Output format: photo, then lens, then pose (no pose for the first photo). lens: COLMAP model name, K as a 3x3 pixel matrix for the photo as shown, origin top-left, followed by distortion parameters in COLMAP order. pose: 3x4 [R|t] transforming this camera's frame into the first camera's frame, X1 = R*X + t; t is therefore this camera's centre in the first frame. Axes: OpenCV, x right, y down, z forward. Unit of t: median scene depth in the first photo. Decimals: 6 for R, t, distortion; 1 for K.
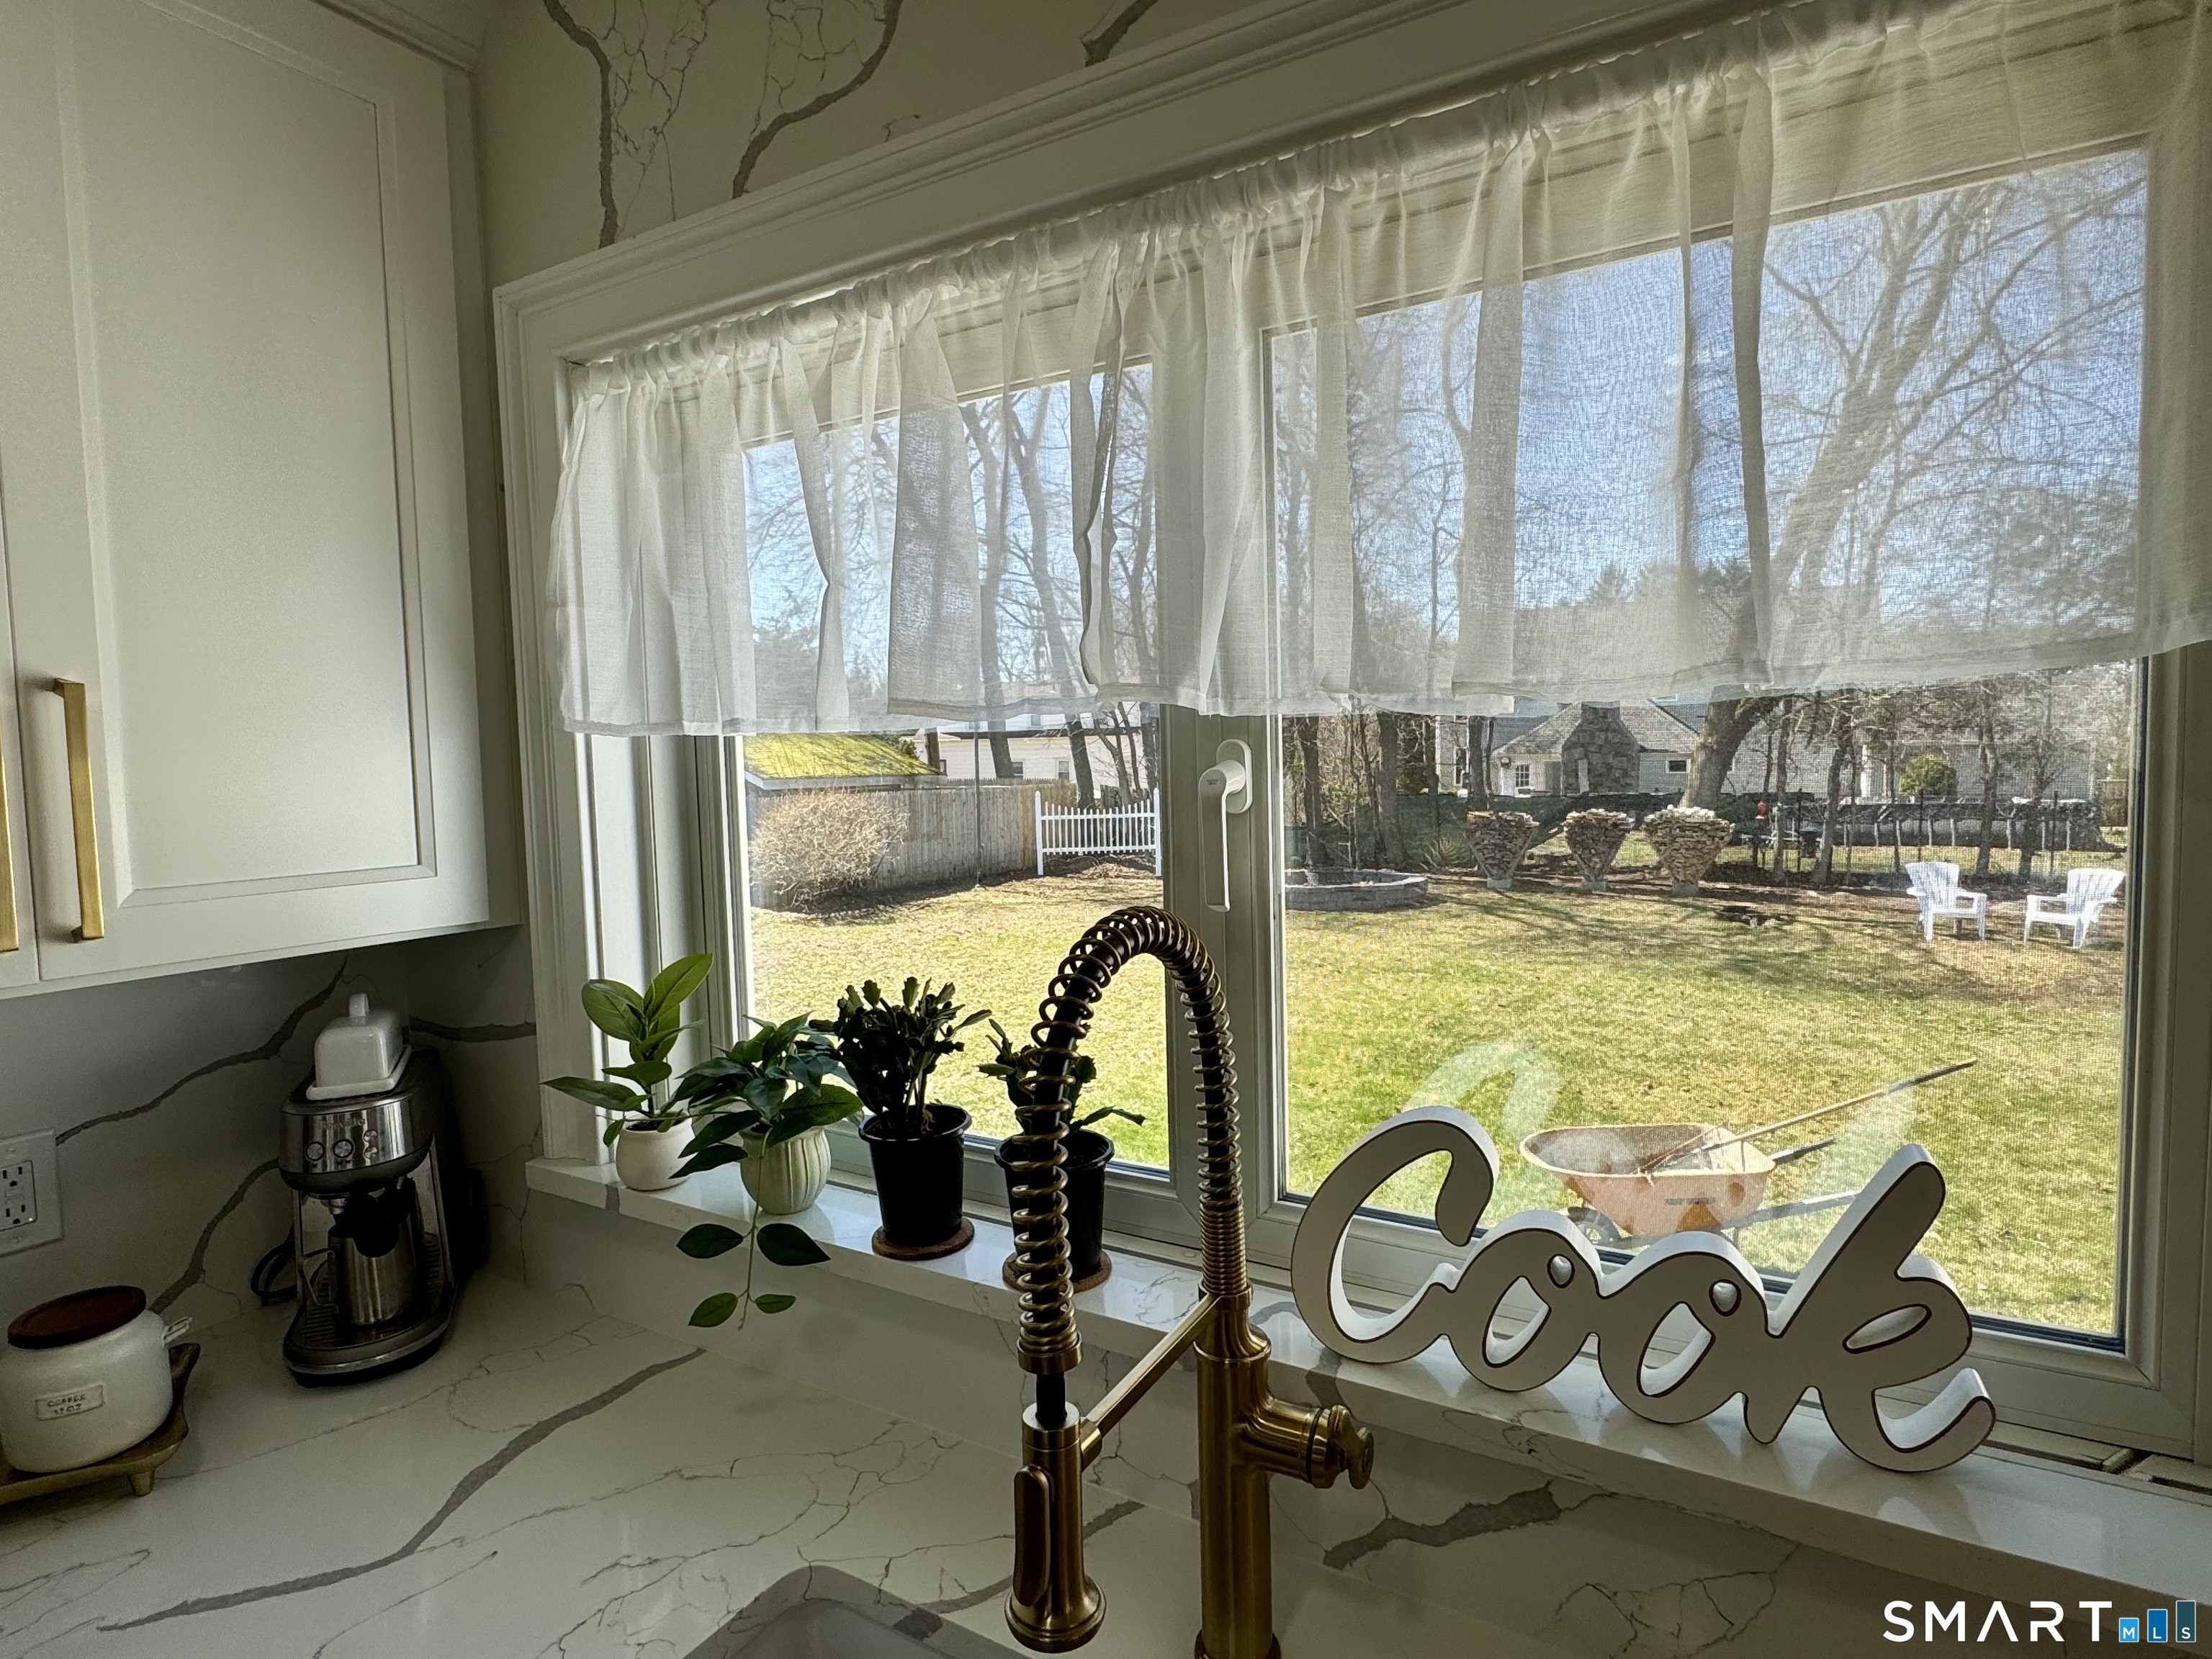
lens RADIAL K [[1158.9, 0, 1084.4], [0, 1158.9, 835.8], [0, 0, 1]] dist [-0.001578, -0.002636]
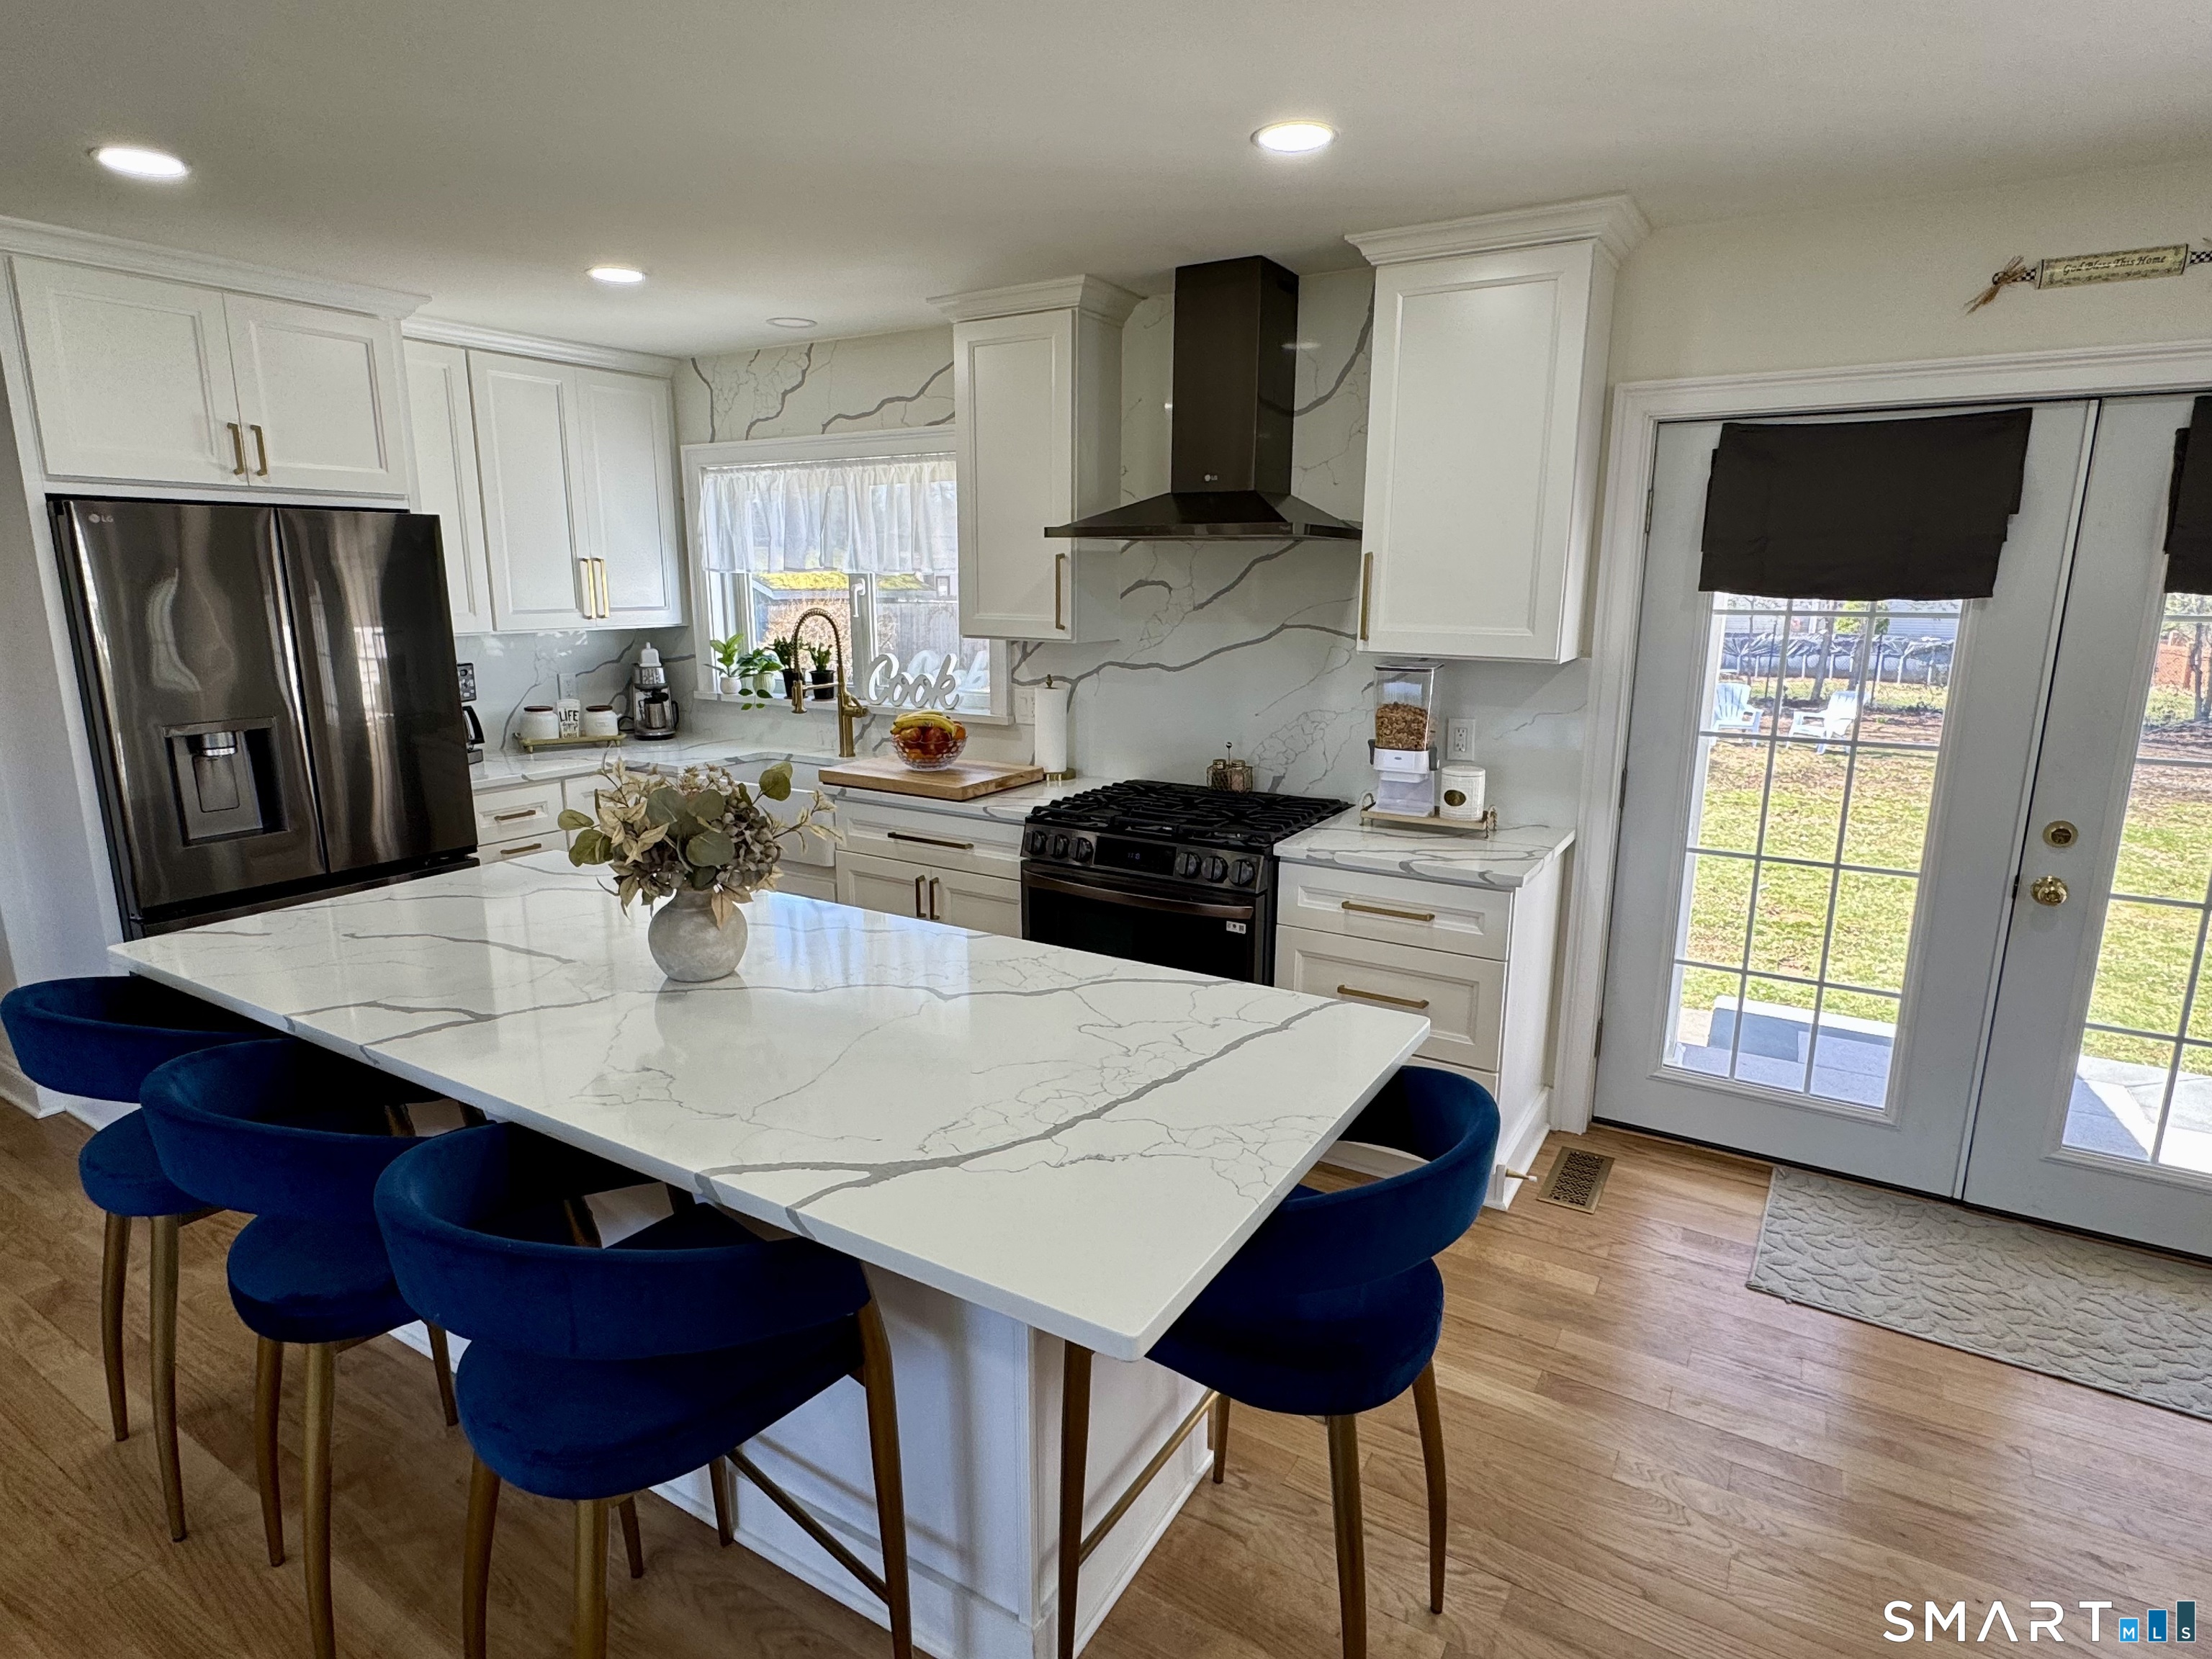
lens RADIAL K [[1158.9, 0, 1096.1], [0, 1158.9, 827.9], [0, 0, 1]] dist [-0.001578, -0.002636]
pose [[0.999633, 0.027072, -0.000197, 0.858560], [-0.026761, 0.989180, 0.144247, 0.161061], [0.004100, -0.144188, 0.989542, -2.868105]]
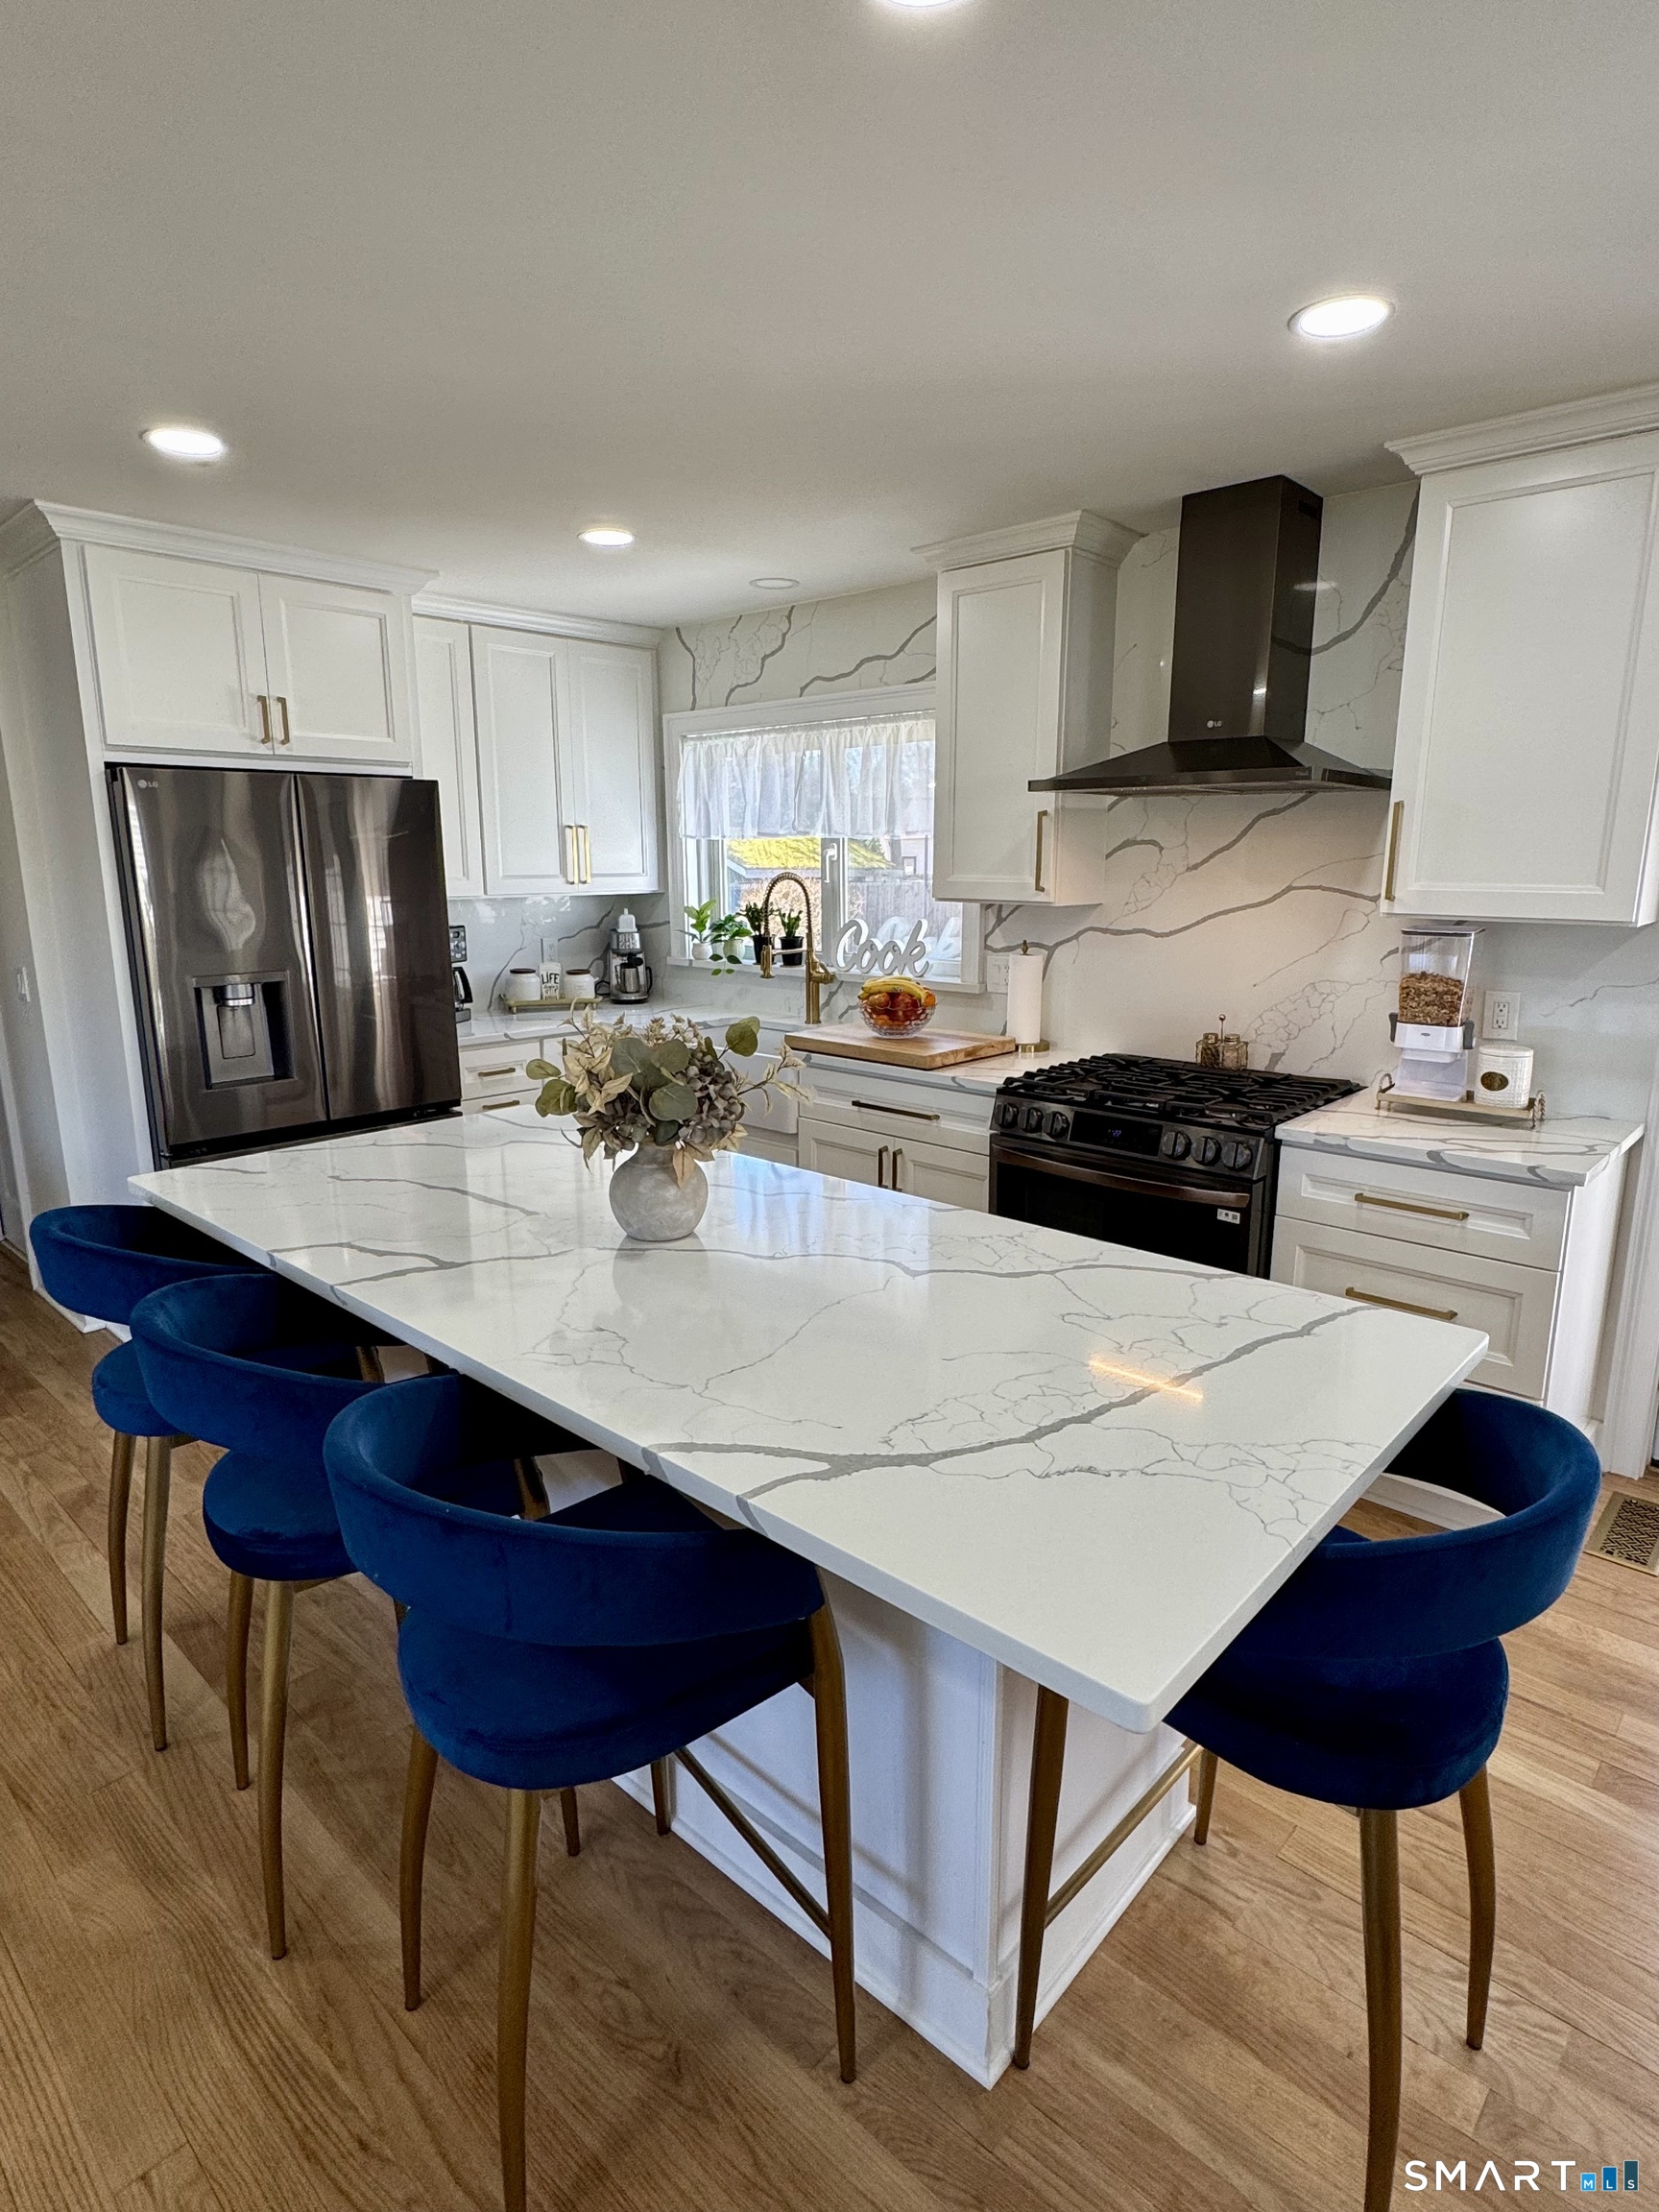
lens RADIAL K [[1158.9, 0, 837.0], [0, 1158.9, 1102.1], [0, 0, 1]] dist [-0.001578, -0.002636]
pose [[0.980697, 0.061476, -0.185620, 0.824319], [-0.034539, 0.988827, 0.145008, 0.201884], [0.192461, -0.135798, 0.971863, -2.744519]]
